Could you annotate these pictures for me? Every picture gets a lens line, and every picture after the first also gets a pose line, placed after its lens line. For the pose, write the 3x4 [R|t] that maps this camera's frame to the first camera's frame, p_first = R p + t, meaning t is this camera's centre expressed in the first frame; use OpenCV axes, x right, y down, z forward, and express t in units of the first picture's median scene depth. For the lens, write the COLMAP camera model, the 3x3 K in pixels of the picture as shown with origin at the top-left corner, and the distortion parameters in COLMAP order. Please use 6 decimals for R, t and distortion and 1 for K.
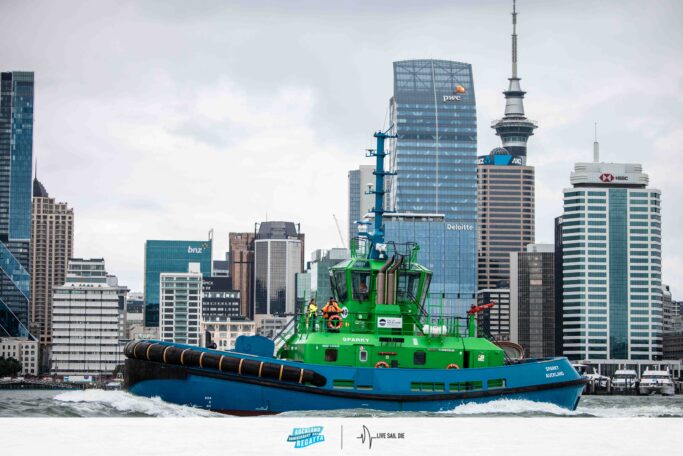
lens RADIAL K [[1933.6, 0, 341.3], [0, 1933.6, 228.9], [0, 0, 1]] dist [0.073728, 0.000000]
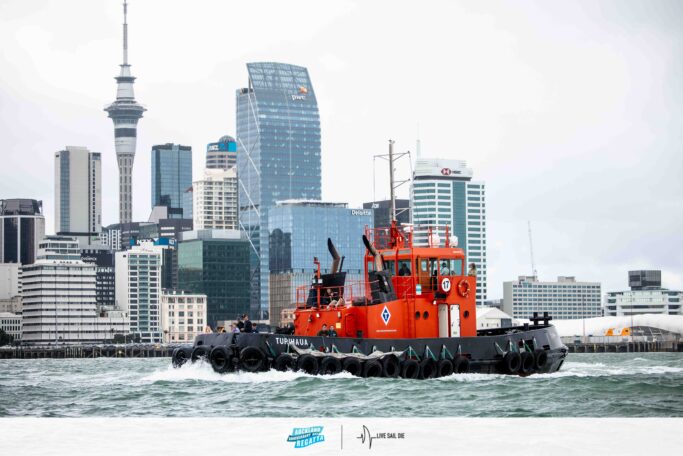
lens RADIAL K [[1933.6, 0, 342.1], [0, 1933.6, 228.2], [0, 0, 1]] dist [0.073728, 0.000000]
pose [[0.918048, 0.009044, 0.396367, -0.394721], [-0.016140, 0.999764, 0.014570, -0.008051], [-0.396141, -0.019774, 0.917977, -0.063357]]
